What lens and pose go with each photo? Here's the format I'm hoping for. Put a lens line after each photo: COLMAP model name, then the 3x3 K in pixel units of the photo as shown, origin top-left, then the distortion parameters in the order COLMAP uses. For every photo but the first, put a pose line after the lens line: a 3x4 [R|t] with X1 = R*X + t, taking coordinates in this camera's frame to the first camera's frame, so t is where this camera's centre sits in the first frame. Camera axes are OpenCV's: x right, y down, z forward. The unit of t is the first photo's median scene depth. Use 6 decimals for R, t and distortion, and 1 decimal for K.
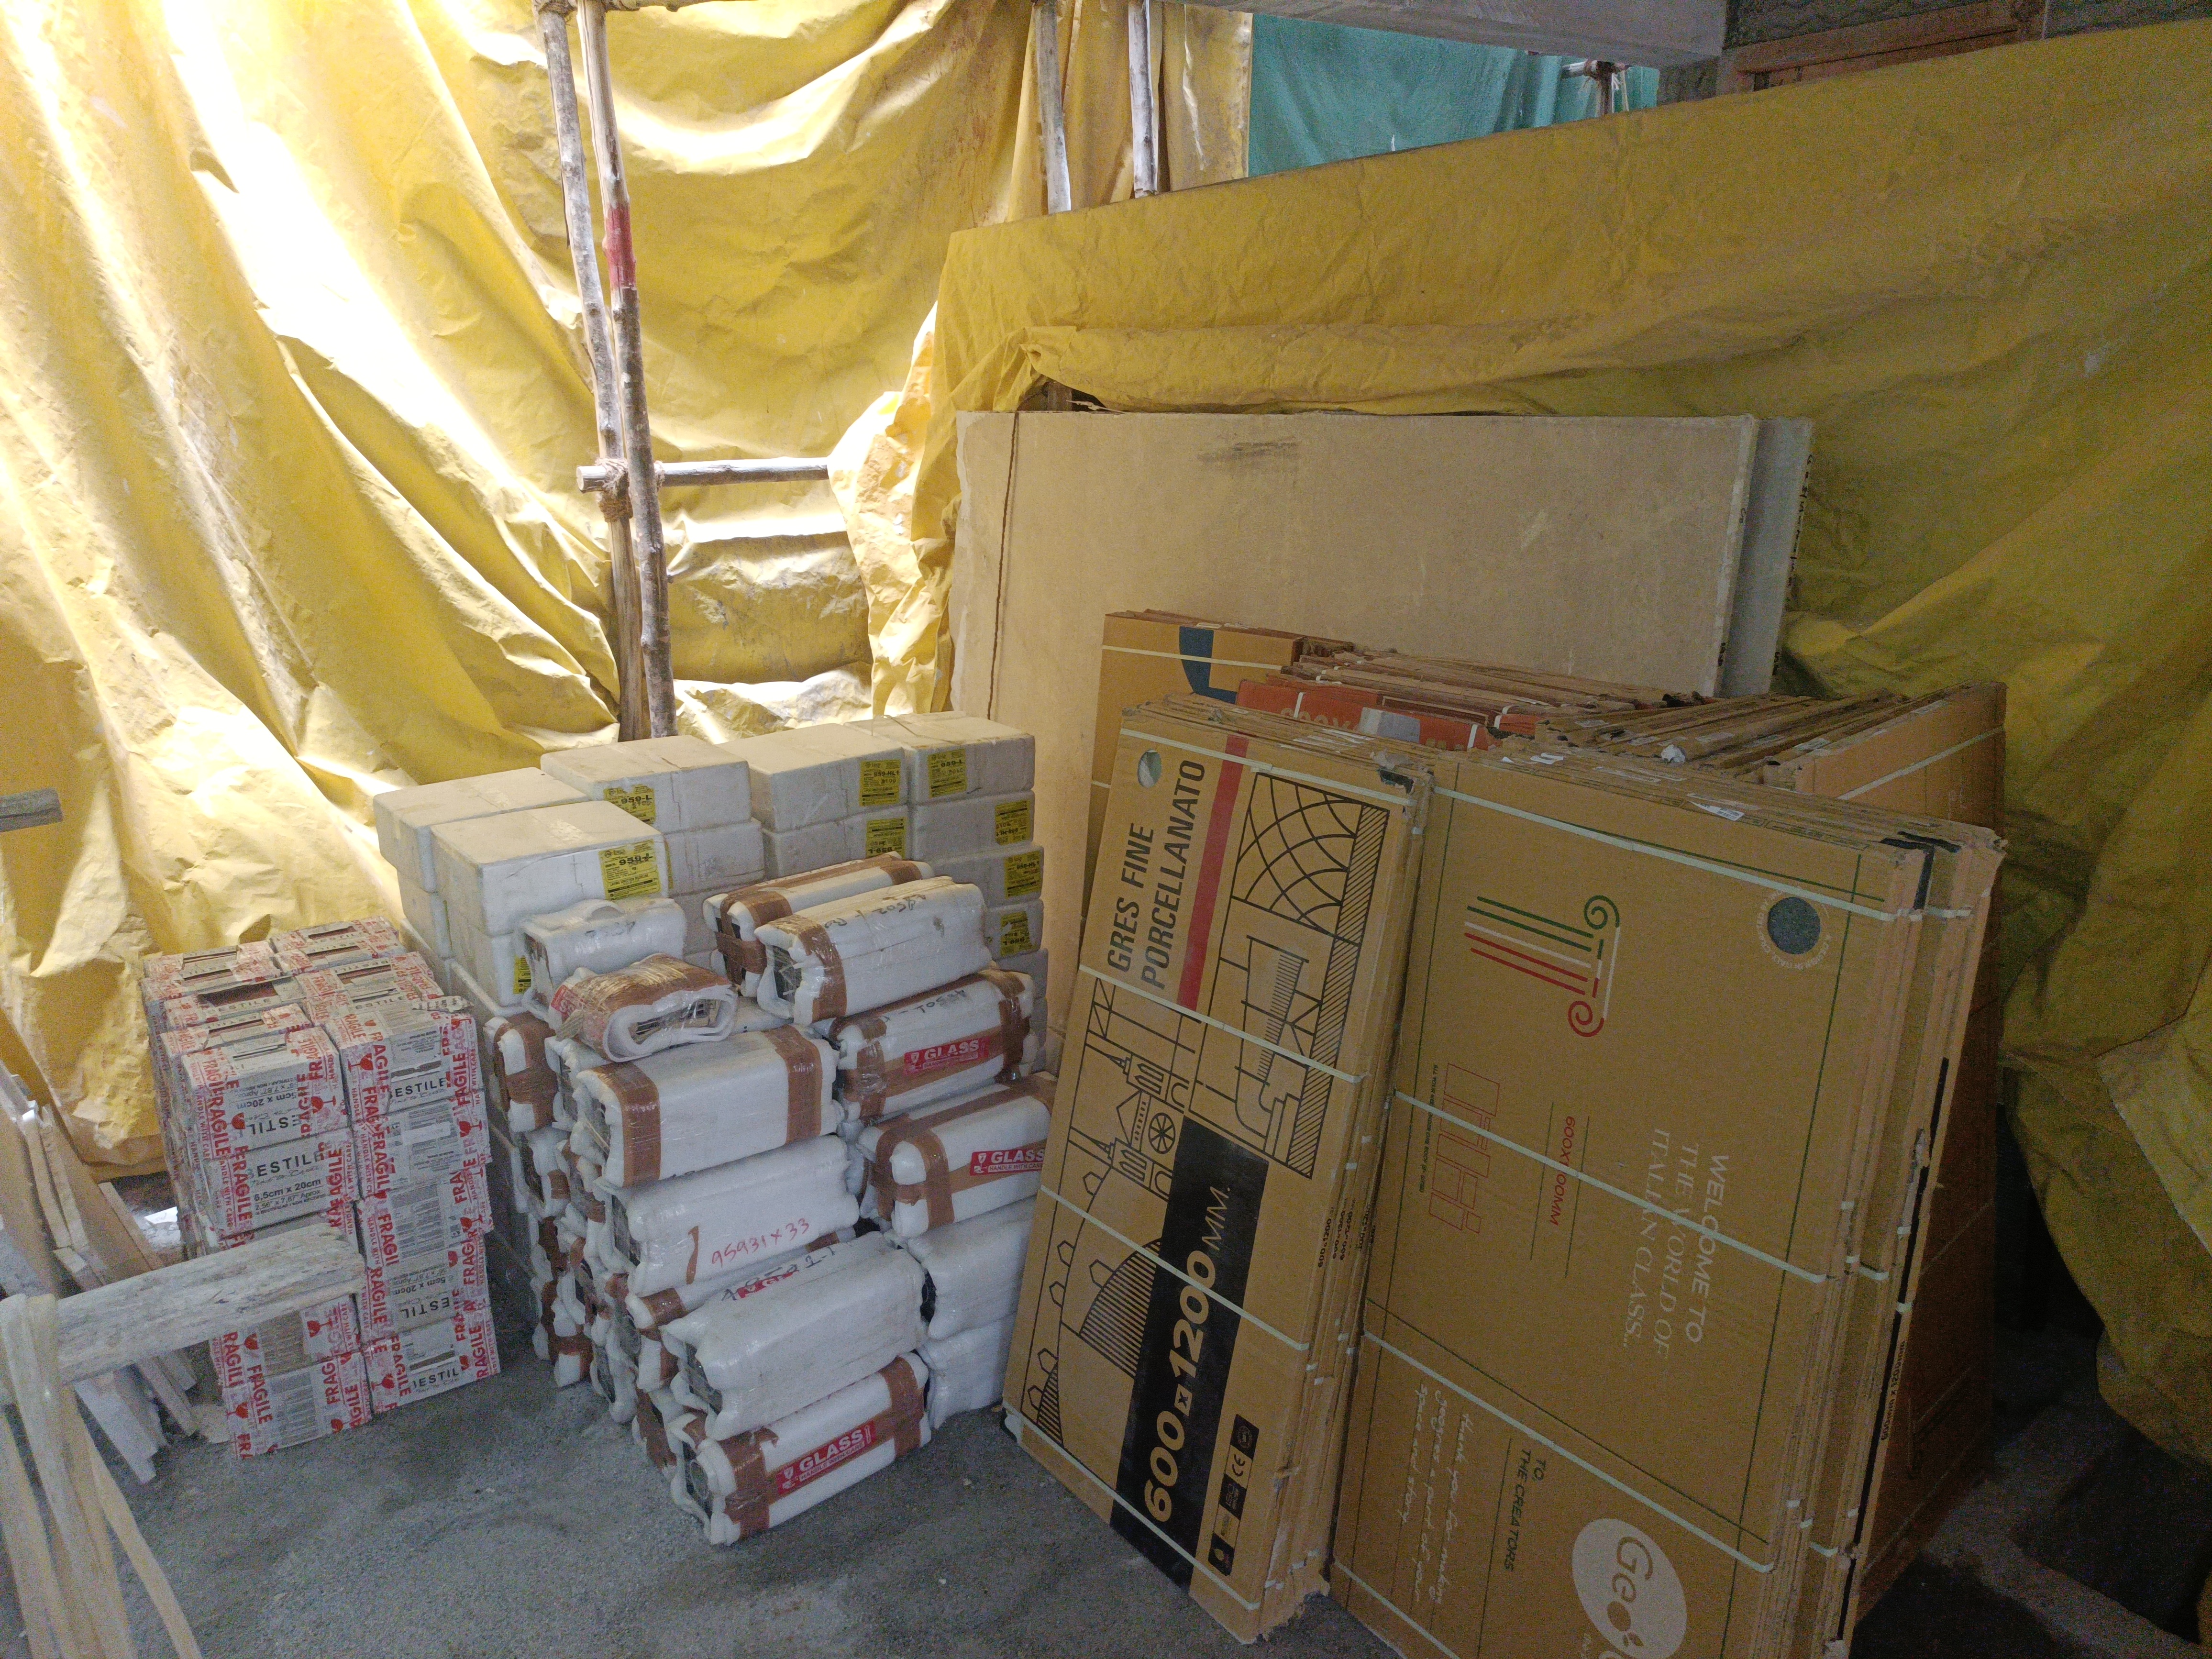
lens RADIAL K [[1643.9, 0, 1120.5], [0, 1643.9, 829.9], [0, 0, 1]] dist [0.037924, -0.033831]
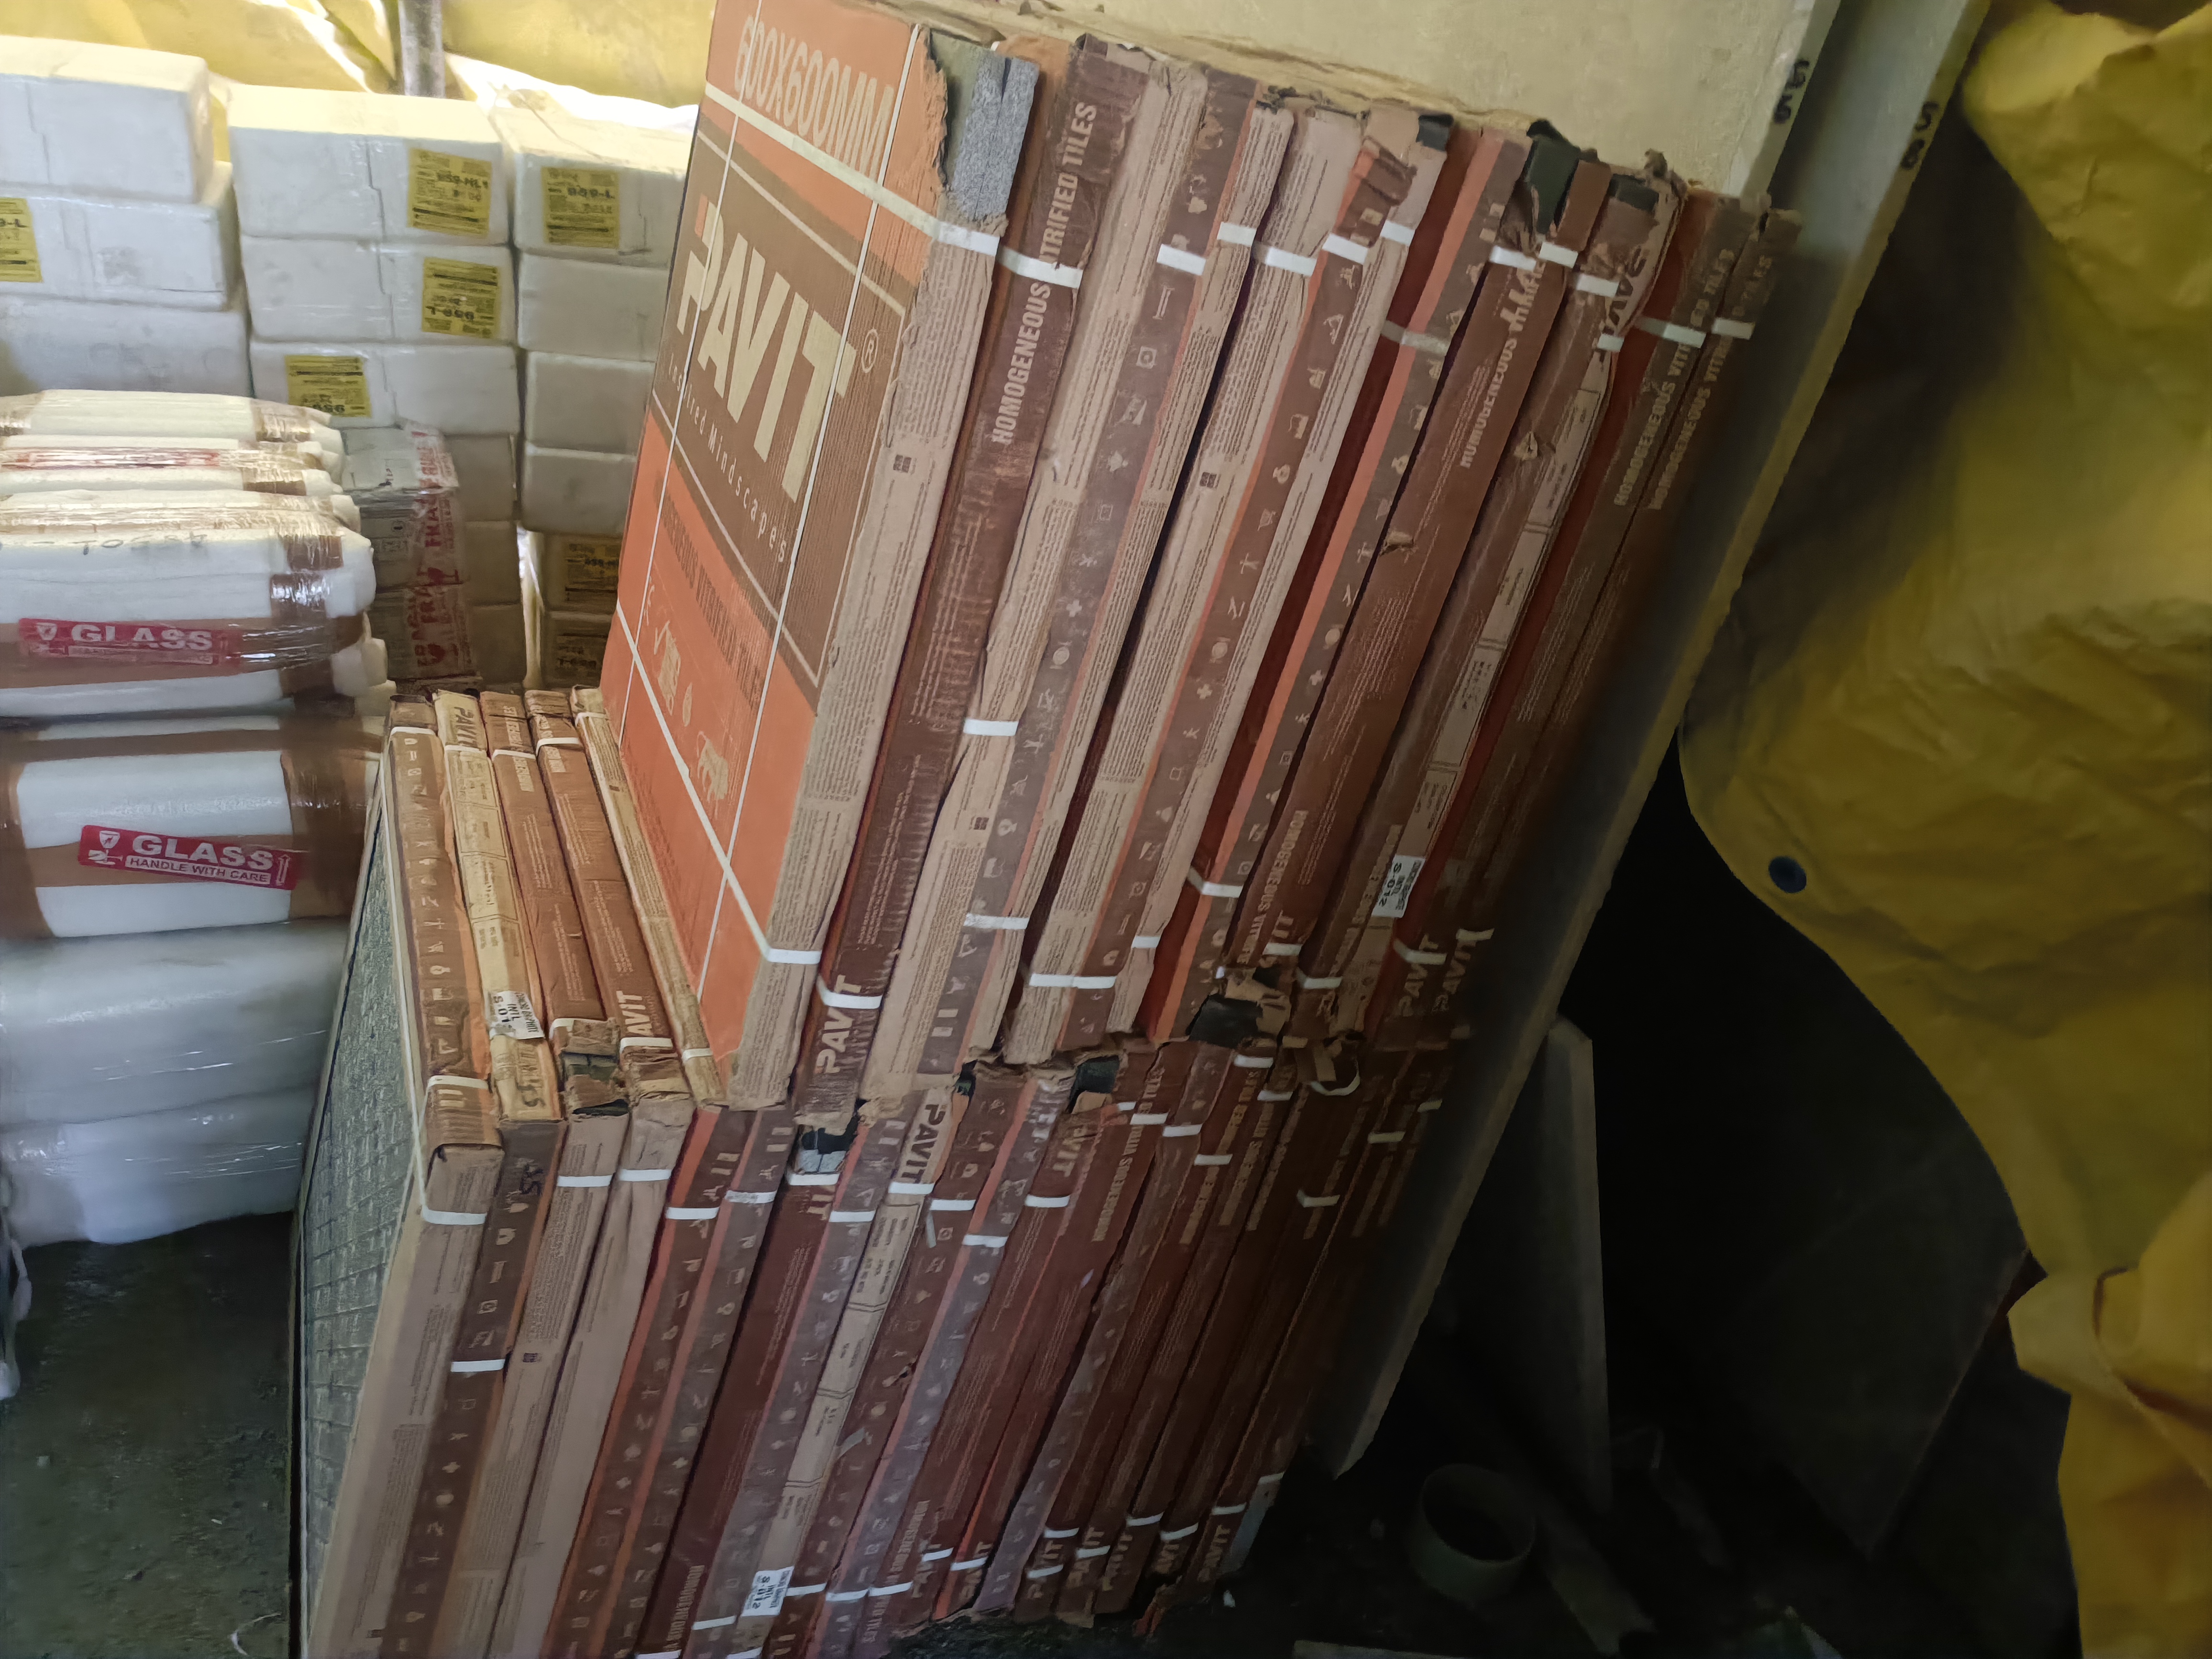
lens RADIAL K [[1634.0, 0, 1106.0], [0, 1634.0, 829.5], [0, 0, 1]] dist [0.030995, -0.023687]
pose [[0.955611, 0.253220, -0.150627, 0.189907], [-0.215873, 0.949677, 0.226963, 0.003029], [0.200518, -0.184372, 0.962185, 0.341986]]
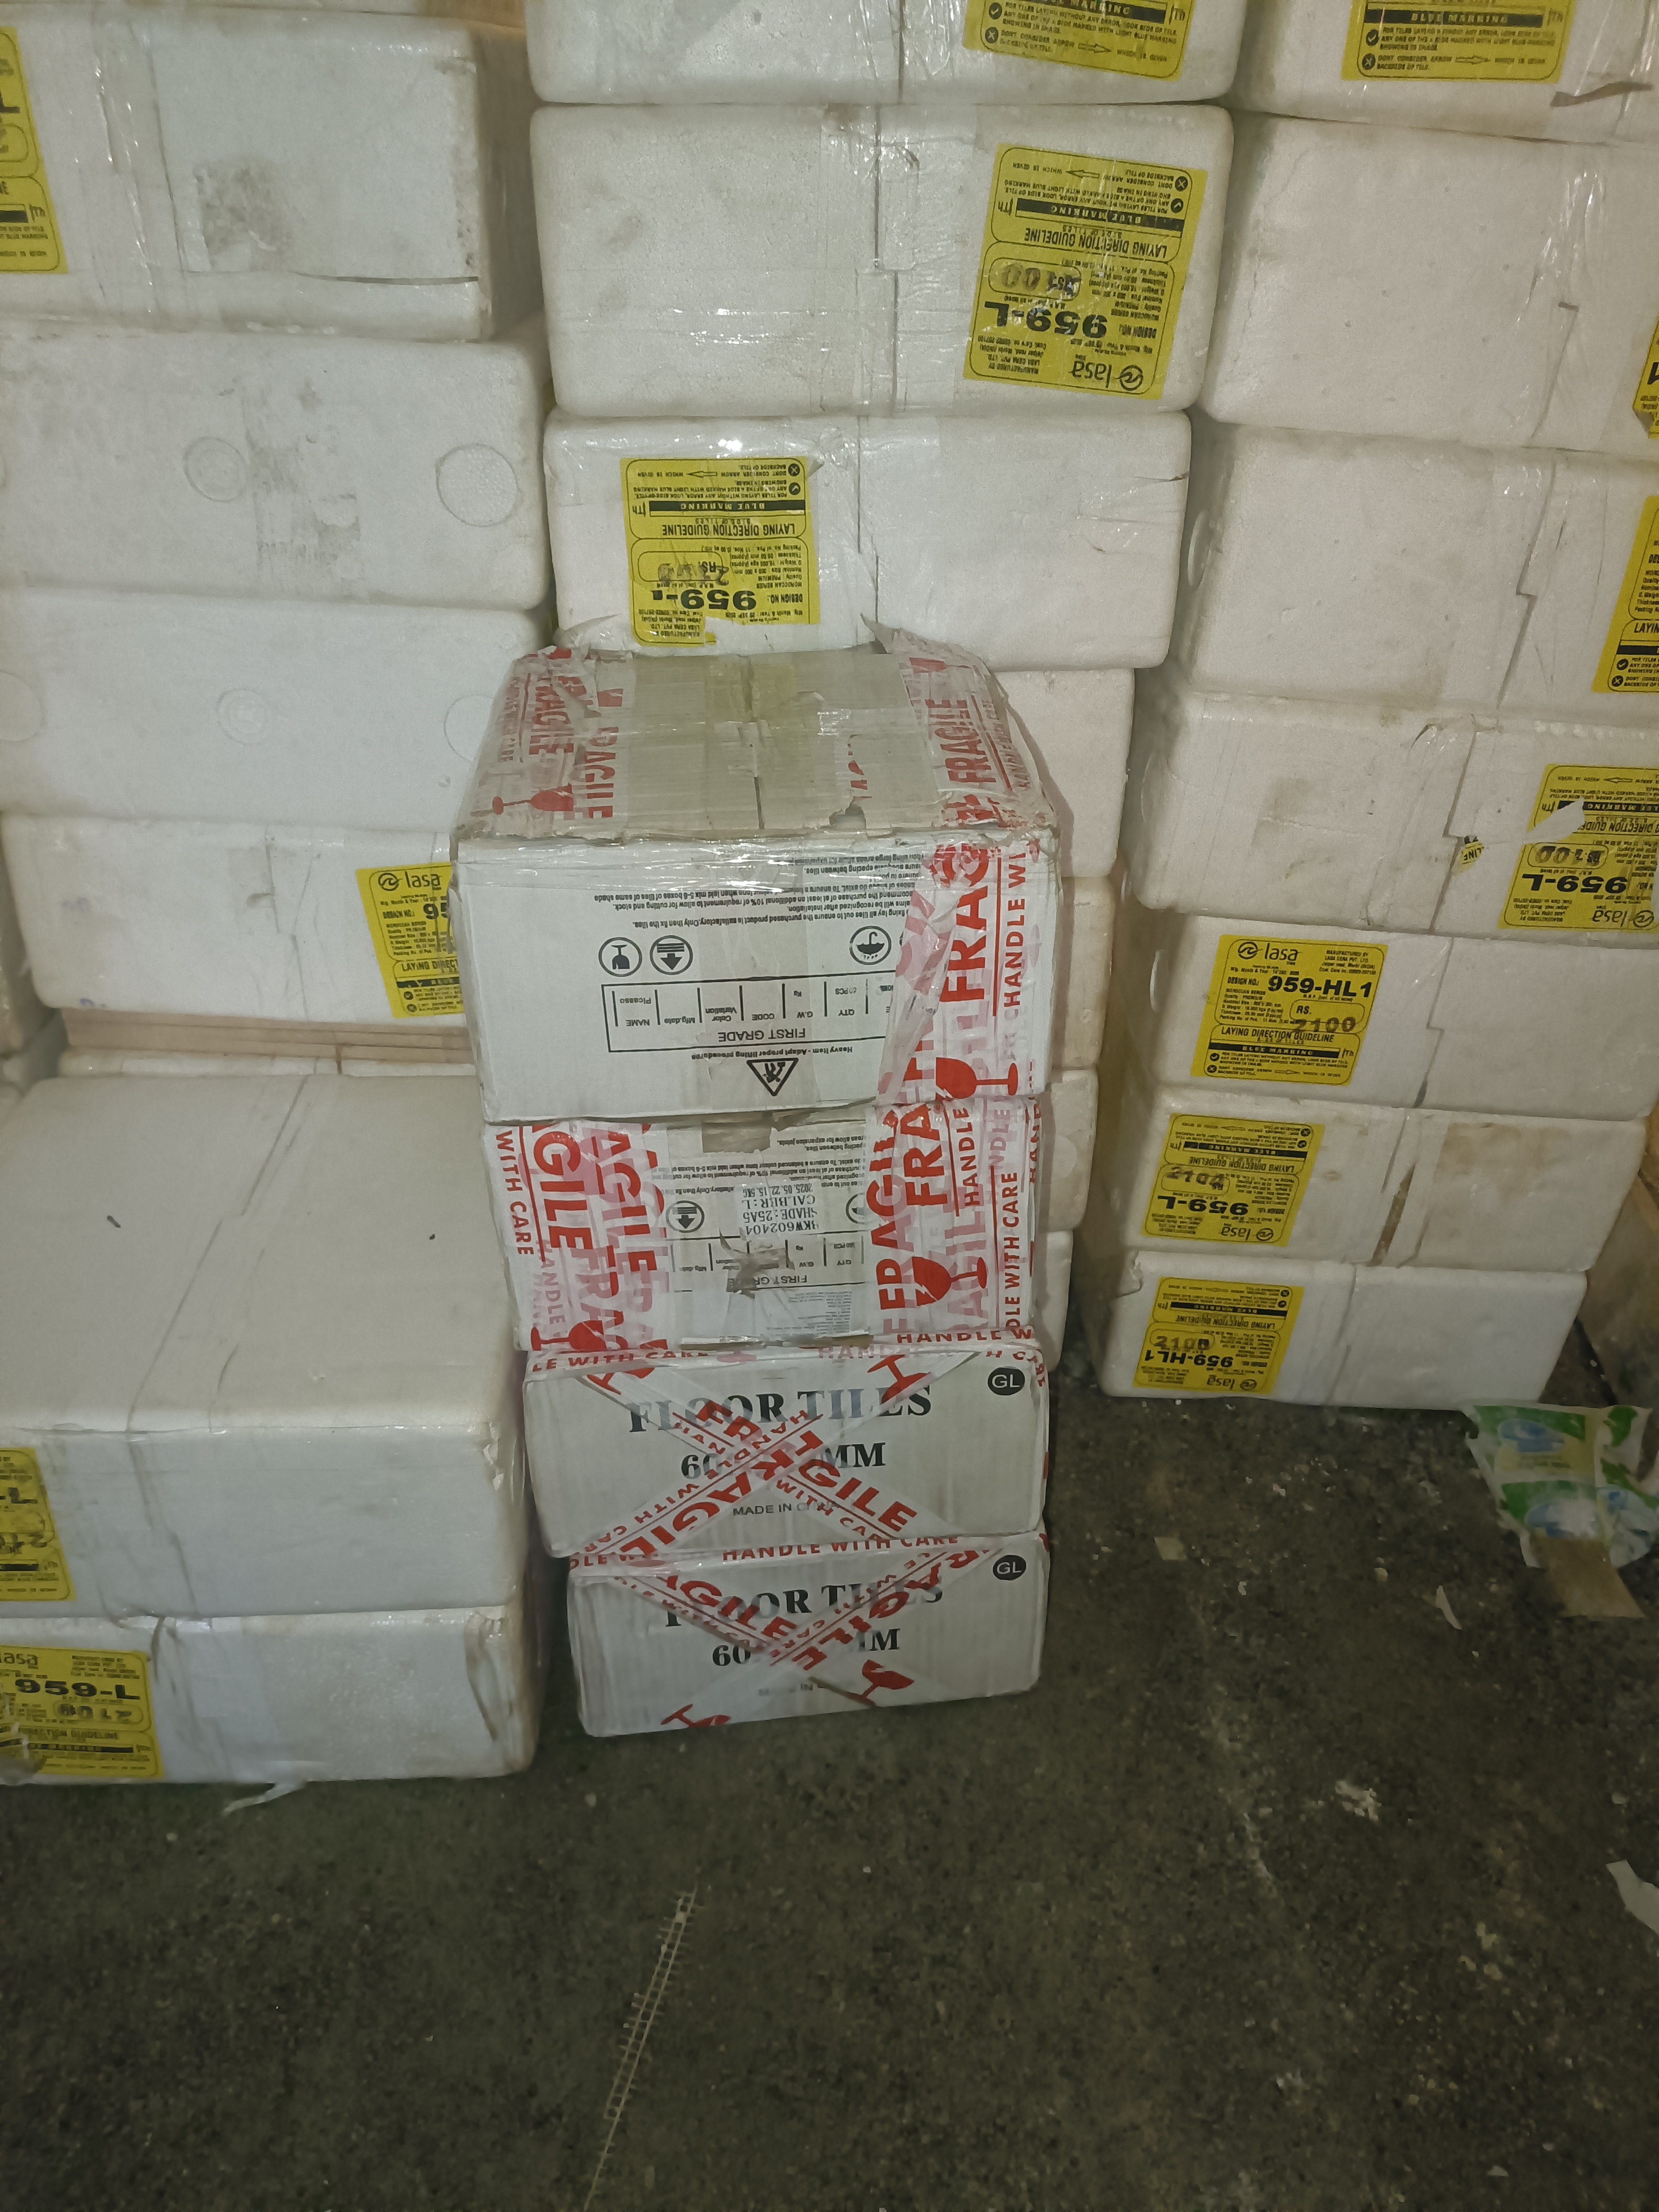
lens RADIAL K [[1643.9, 0, 831.8], [0, 1643.9, 1110.1], [0, 0, 1]] dist [0.037924, -0.033831]
pose [[0.810489, 0.336699, -0.479313, -0.022633], [-0.194817, 0.926648, 0.321512, 0.037065], [0.552408, -0.167203, 0.816633, 0.642610]]
